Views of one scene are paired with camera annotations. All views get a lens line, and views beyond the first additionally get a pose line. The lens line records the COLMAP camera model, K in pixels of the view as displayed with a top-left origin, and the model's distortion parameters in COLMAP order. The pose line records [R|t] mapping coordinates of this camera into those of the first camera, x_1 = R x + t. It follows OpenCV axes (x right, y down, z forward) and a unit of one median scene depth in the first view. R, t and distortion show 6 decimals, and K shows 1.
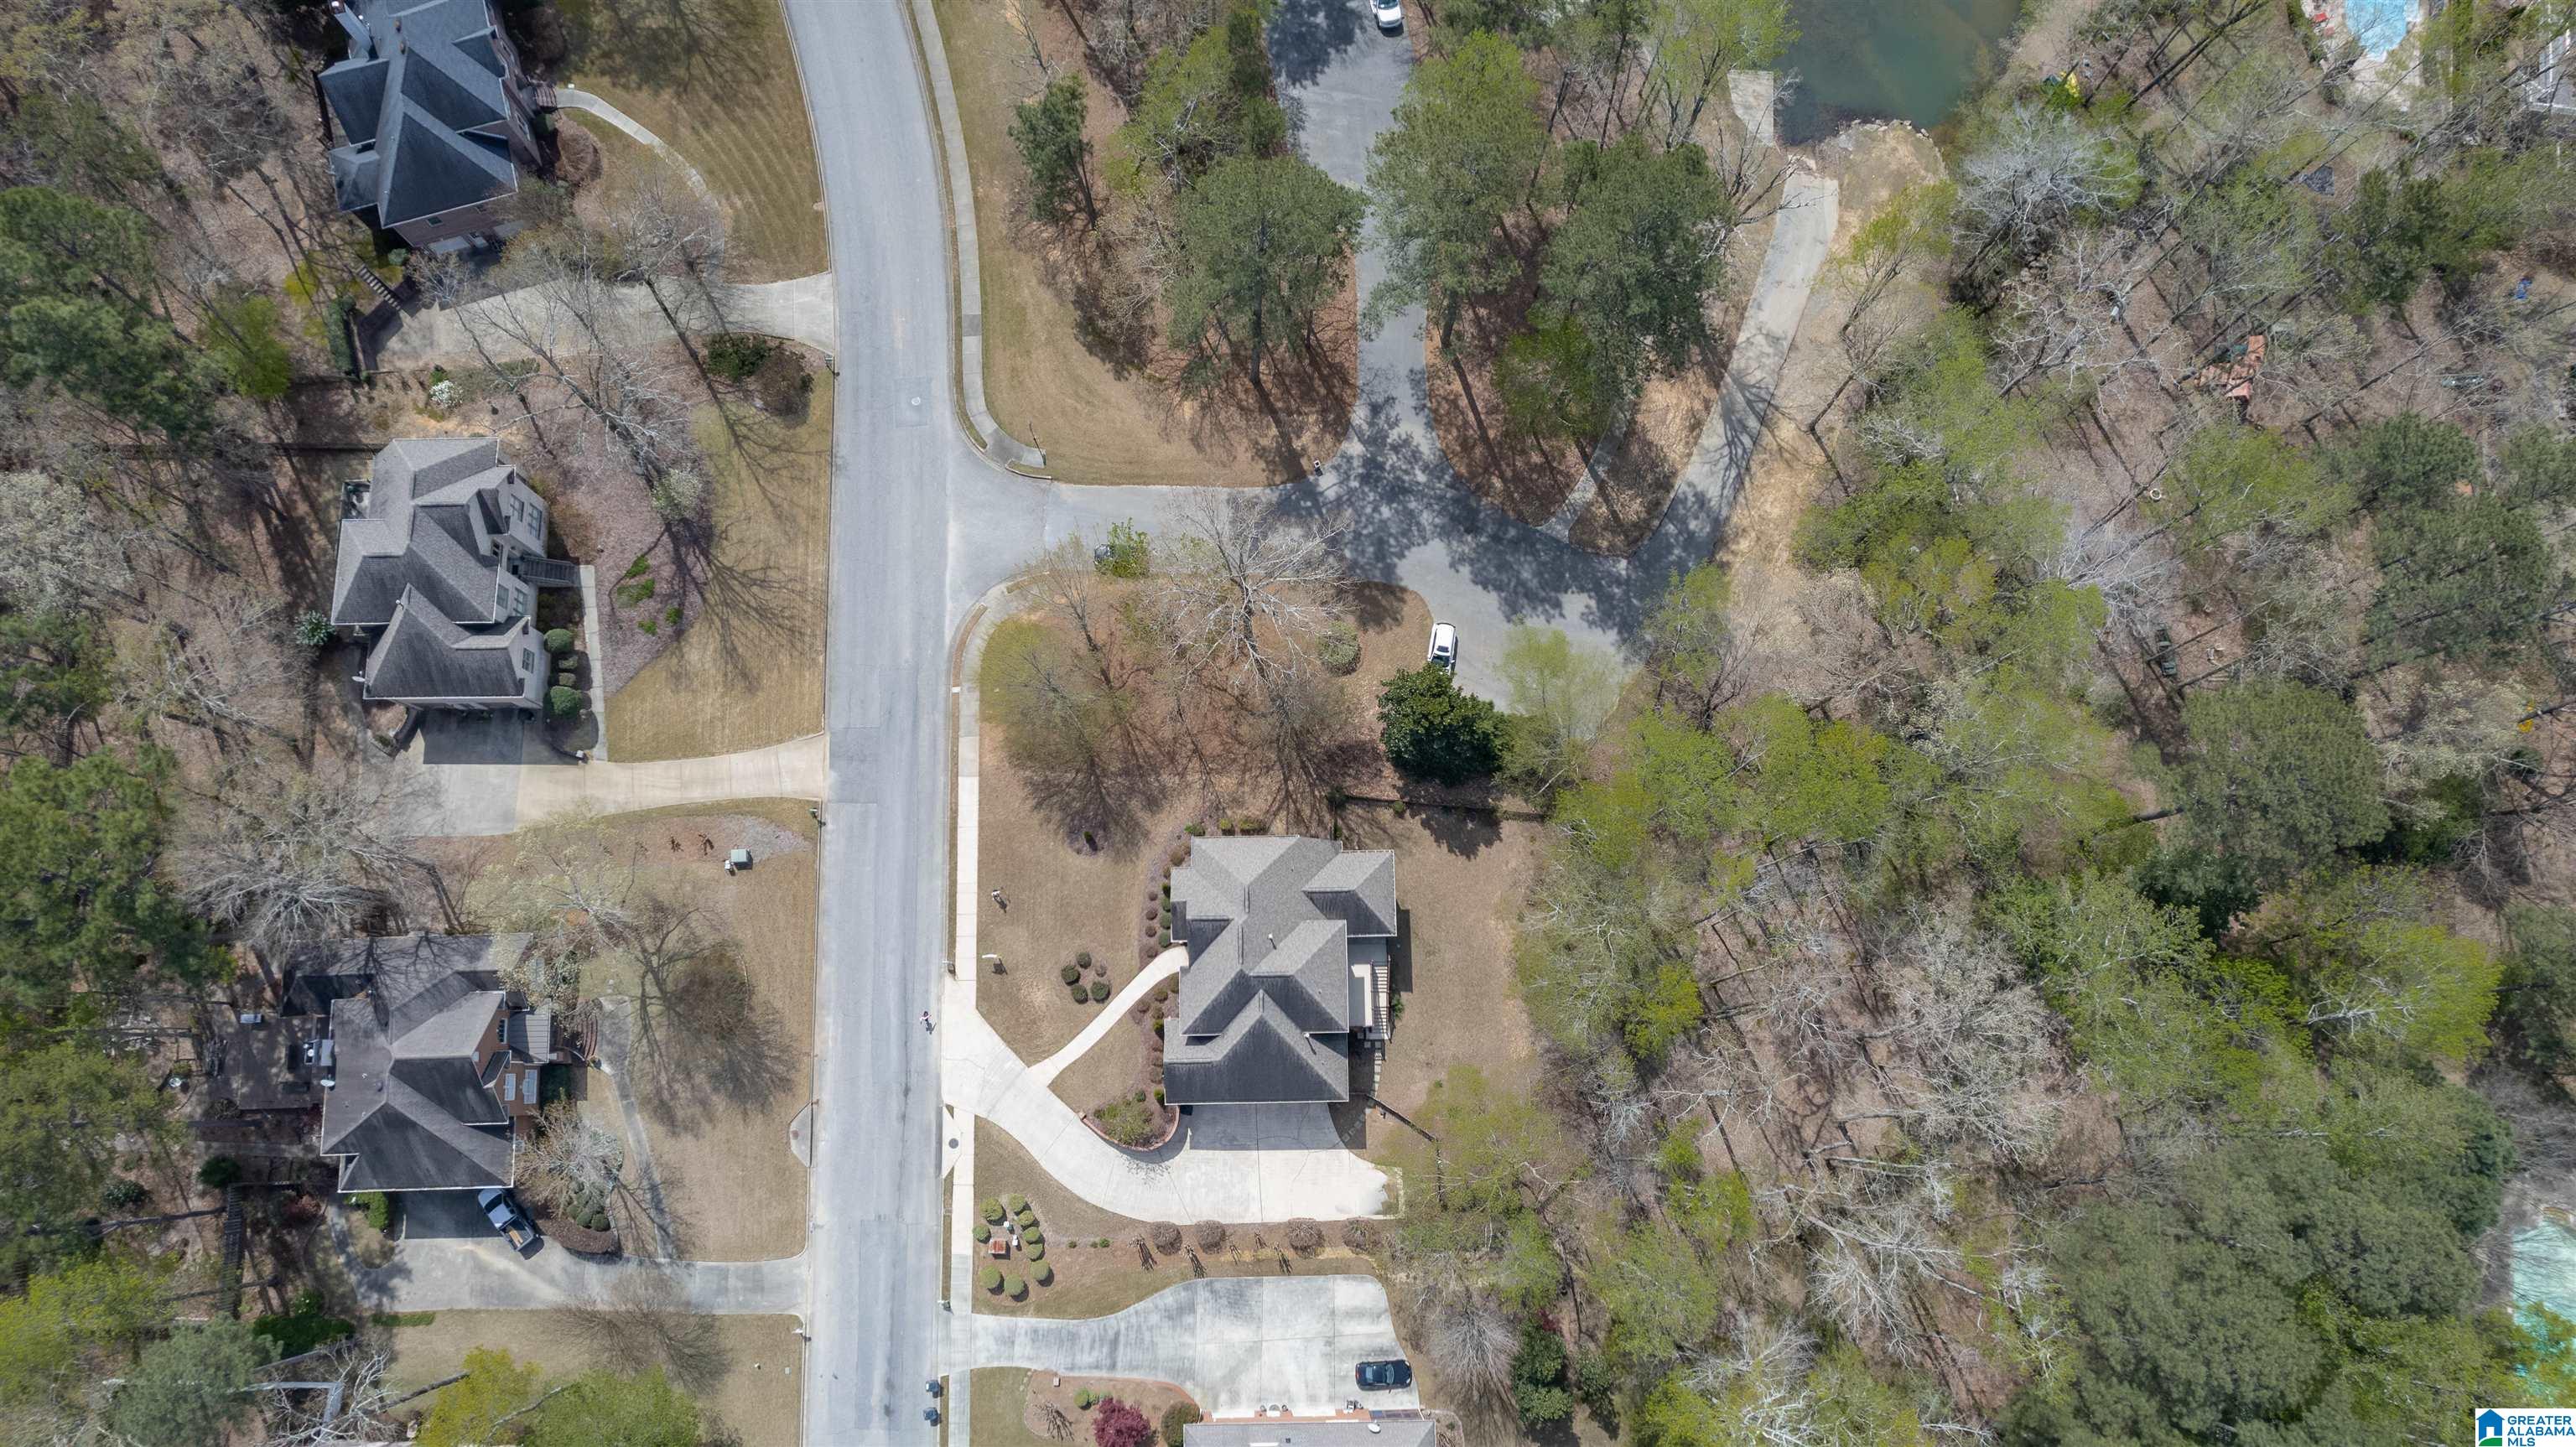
lens RADIAL K [[1678.4, 0, 1215.7], [0, 1678.4, 725.5], [0, 0, 1]] dist [-0.031924, -0.074670]
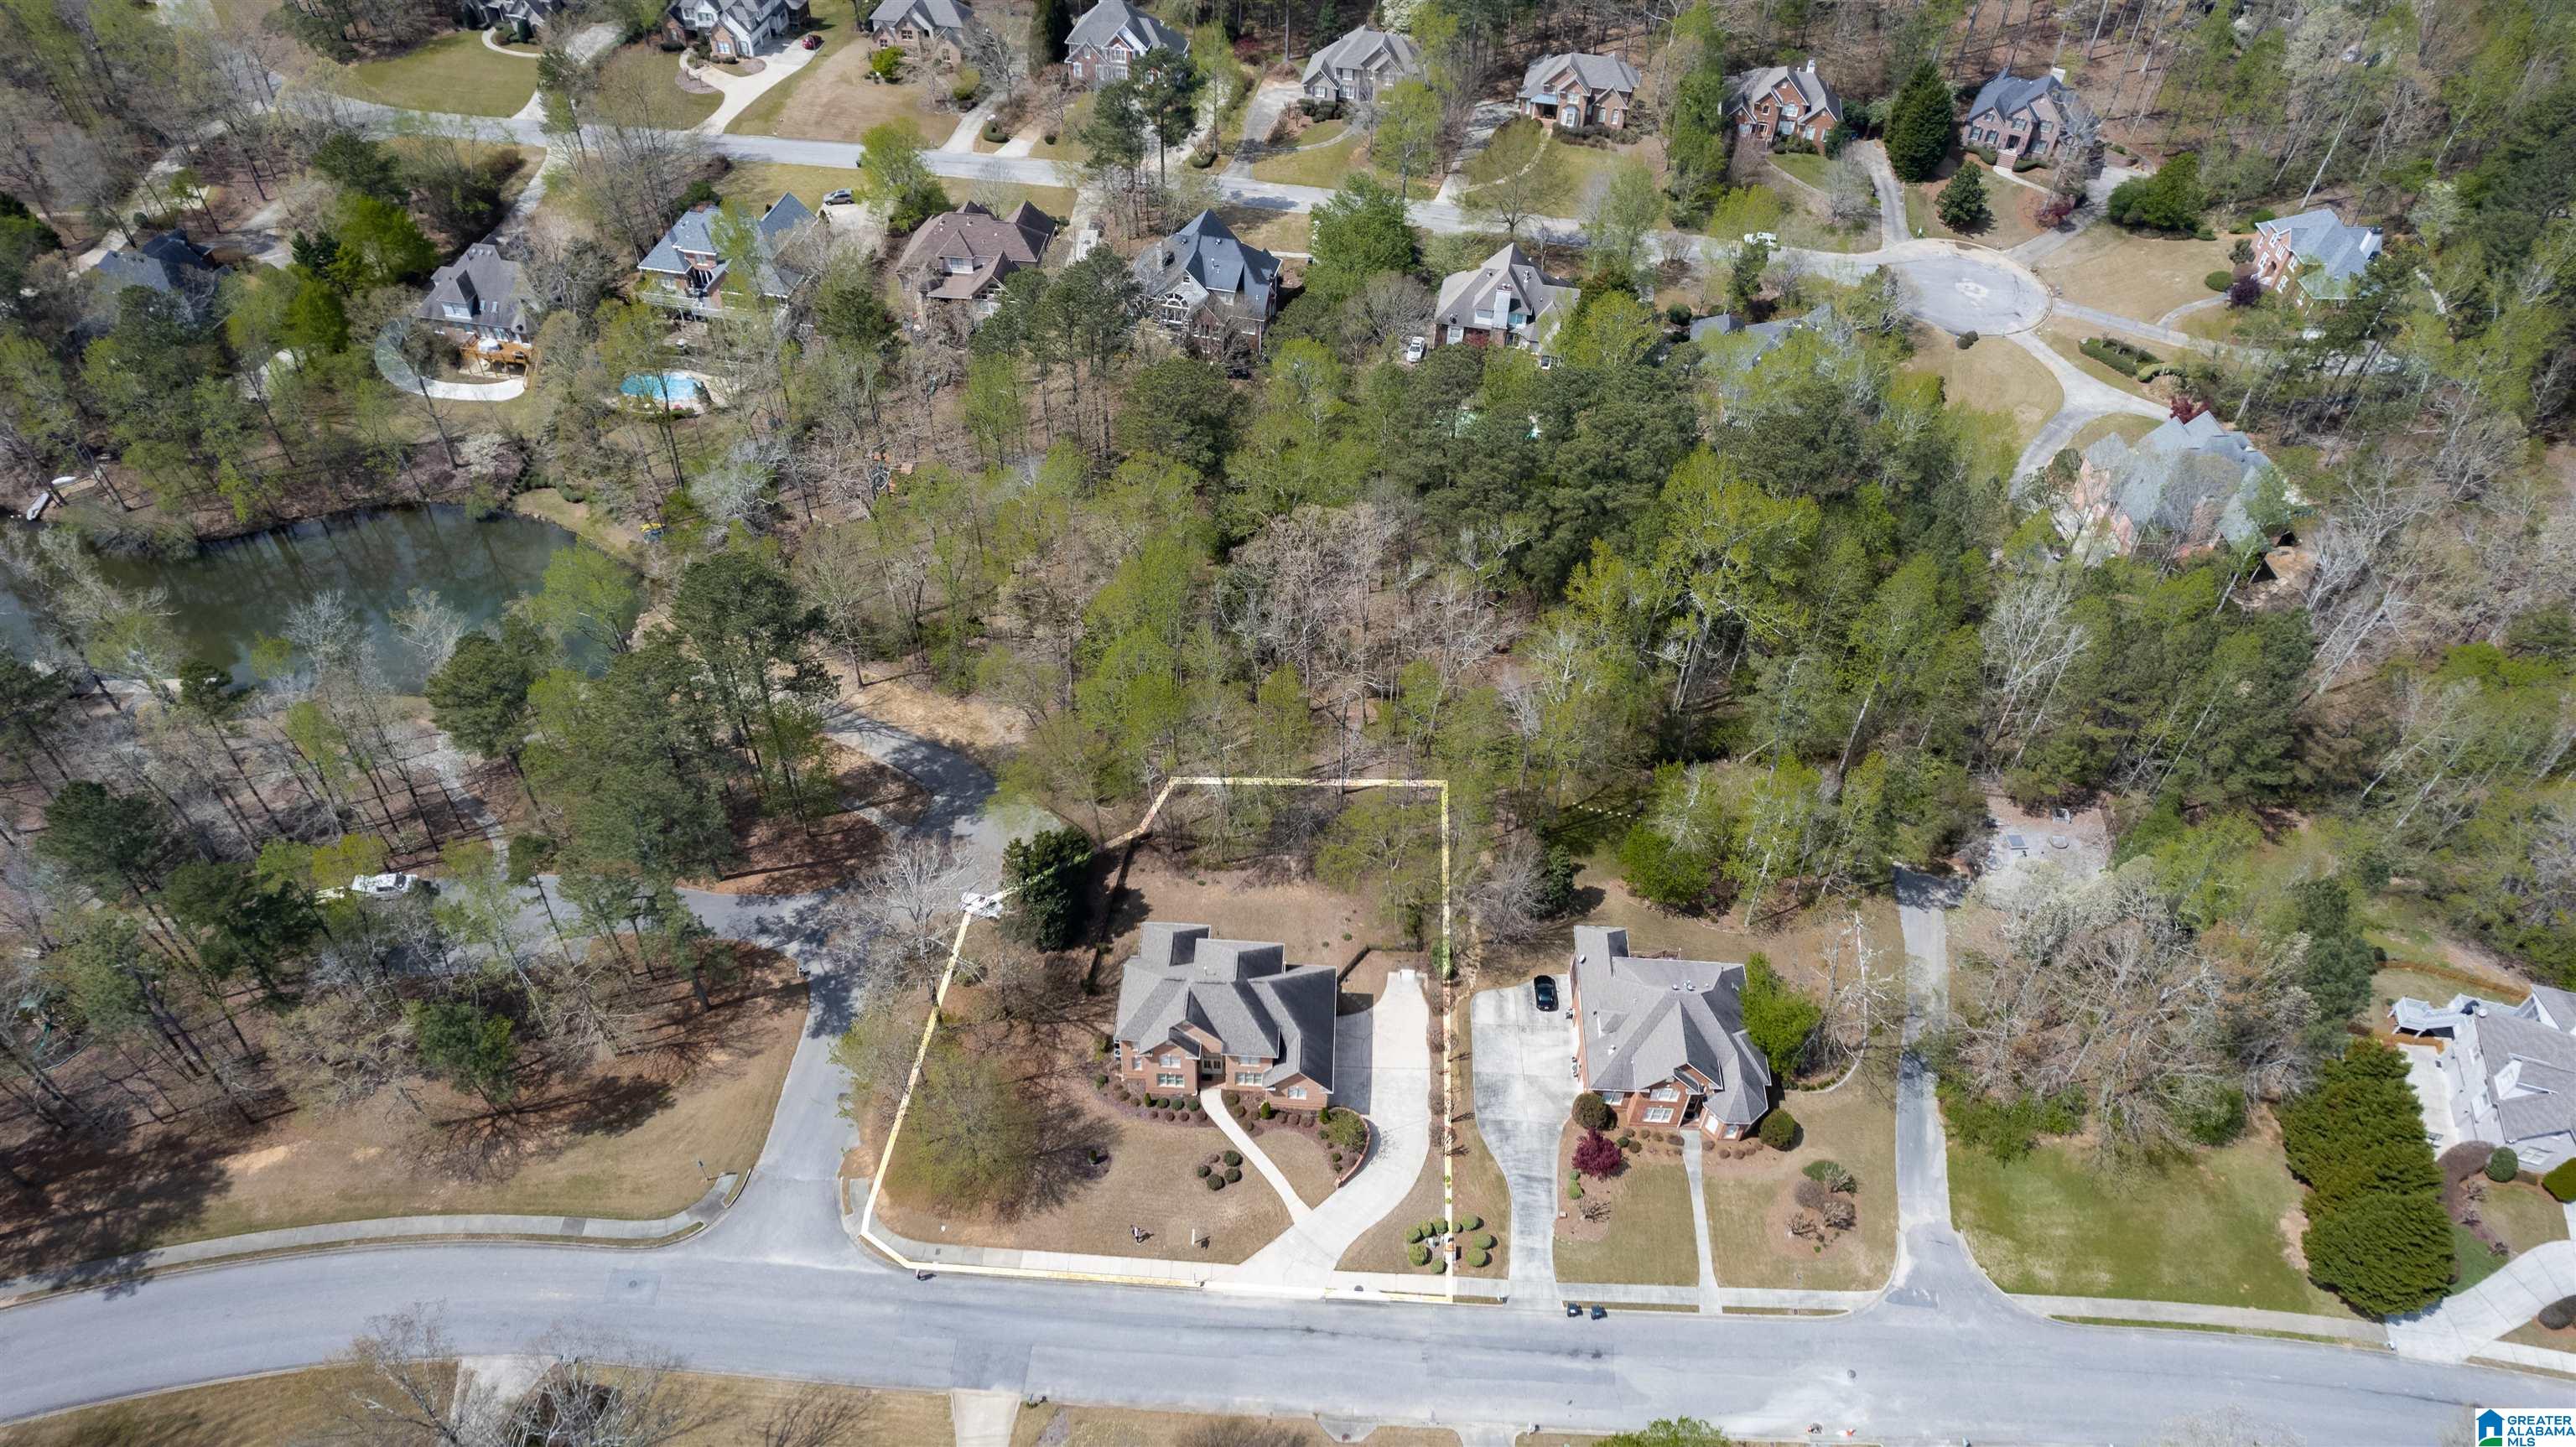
lens RADIAL K [[1662.3, 0, 1288.0], [0, 1662.3, 723.5], [0, 0, 1]] dist [-0.086439, 0.085983]
pose [[0.061456, -0.714800, 0.696623, -0.608332], [0.973254, 0.197705, 0.117003, 0.005803], [-0.221360, 0.670801, 0.707832, 0.001851]]
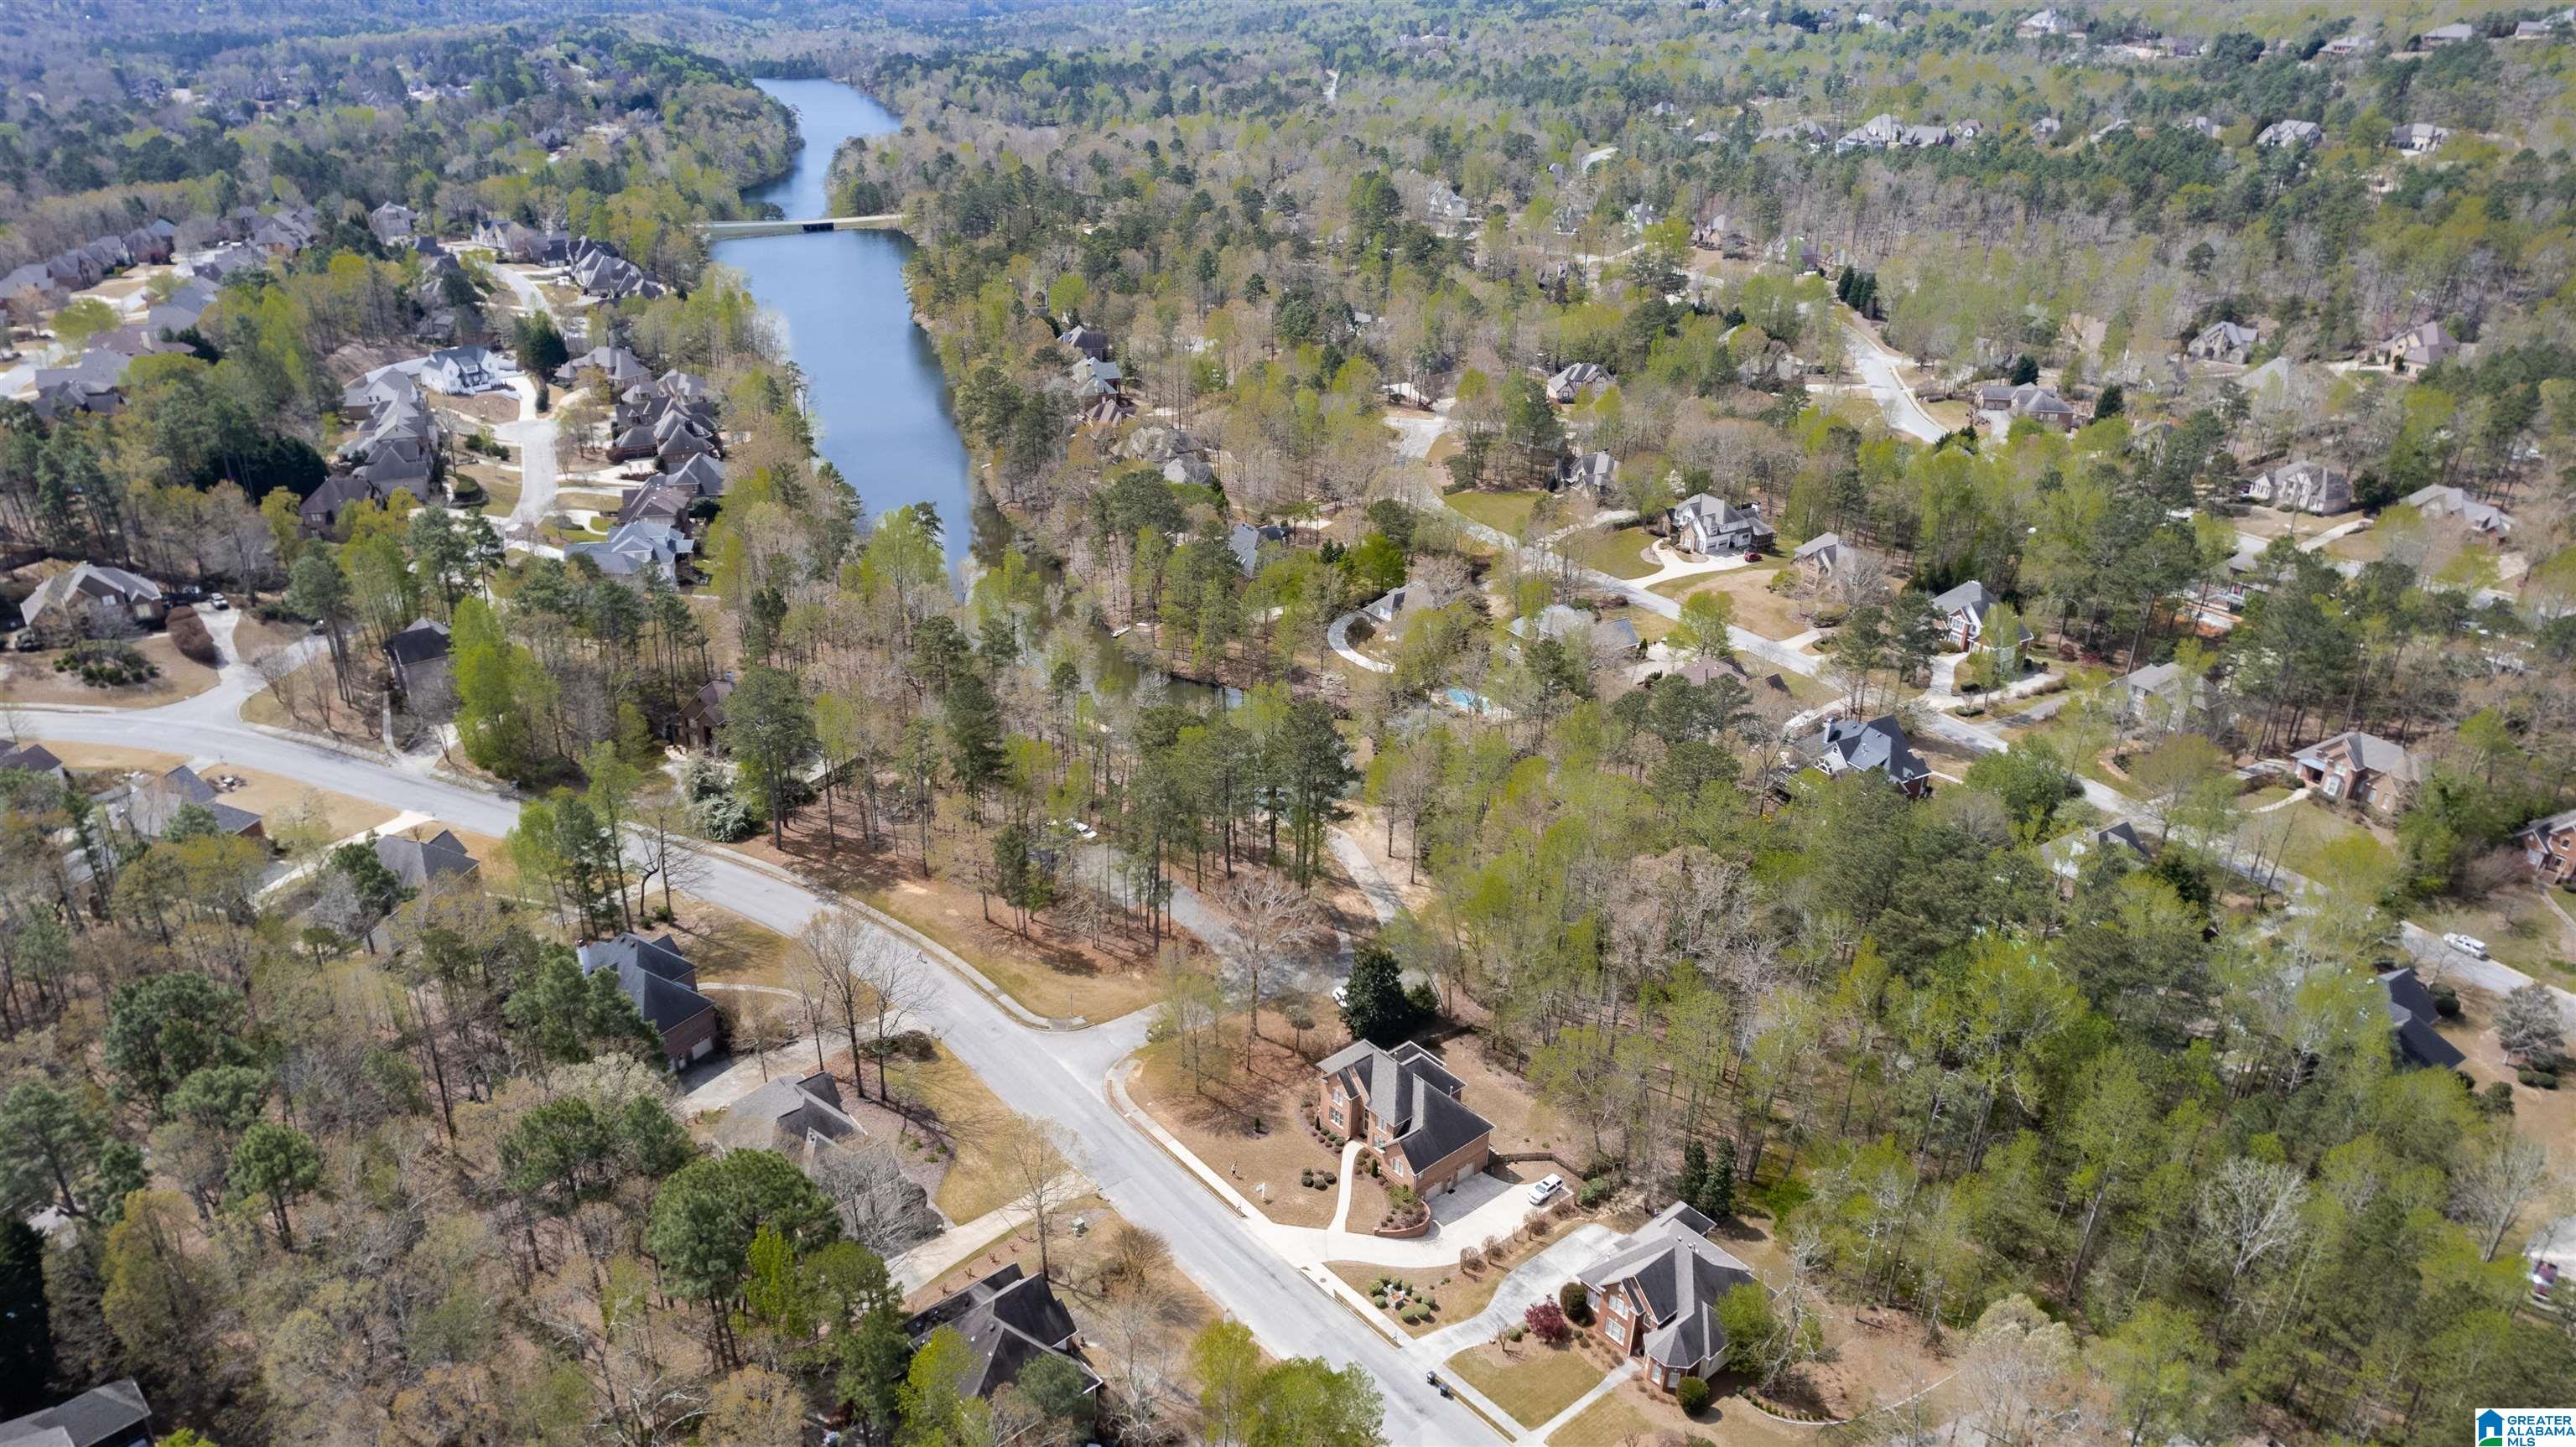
lens RADIAL K [[1662.3, 0, 1288.0], [0, 1662.3, 723.5], [0, 0, 1]] dist [-0.086439, 0.085983]
pose [[0.764259, -0.263354, 0.588687, -0.830500], [0.627497, 0.514349, -0.584545, 0.761808], [-0.148848, 0.816143, 0.558350, -0.154512]]
